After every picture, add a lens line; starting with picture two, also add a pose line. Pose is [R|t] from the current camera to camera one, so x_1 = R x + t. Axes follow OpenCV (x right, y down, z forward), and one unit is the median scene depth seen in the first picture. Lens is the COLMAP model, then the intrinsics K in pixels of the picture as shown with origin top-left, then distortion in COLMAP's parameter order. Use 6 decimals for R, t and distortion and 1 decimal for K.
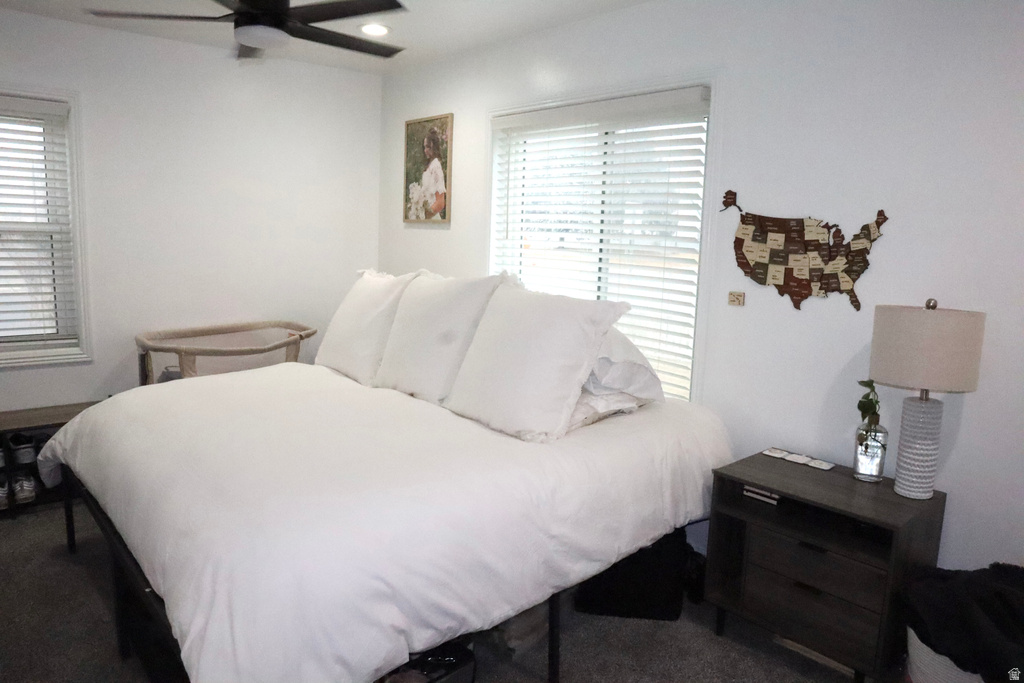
lens RADIAL K [[711.3, 0, 512.0], [0, 711.3, 341.5], [0, 0, 1]] dist [-0.125467, 0.081500]
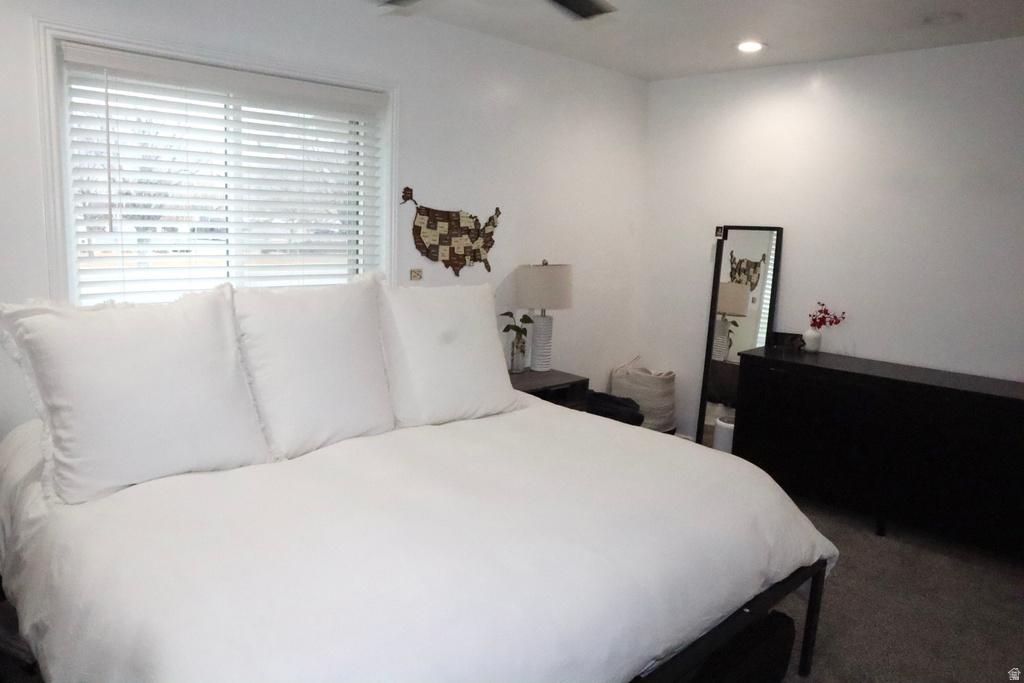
lens RADIAL K [[711.3, 0, 512.0], [0, 711.3, 341.5], [0, 0, 1]] dist [-0.125467, 0.081500]
pose [[-0.050418, -0.190785, 0.980336, -1.007311], [0.115190, 0.973923, 0.195461, -0.182233], [-0.992063, 0.122780, -0.027127, 0.932671]]
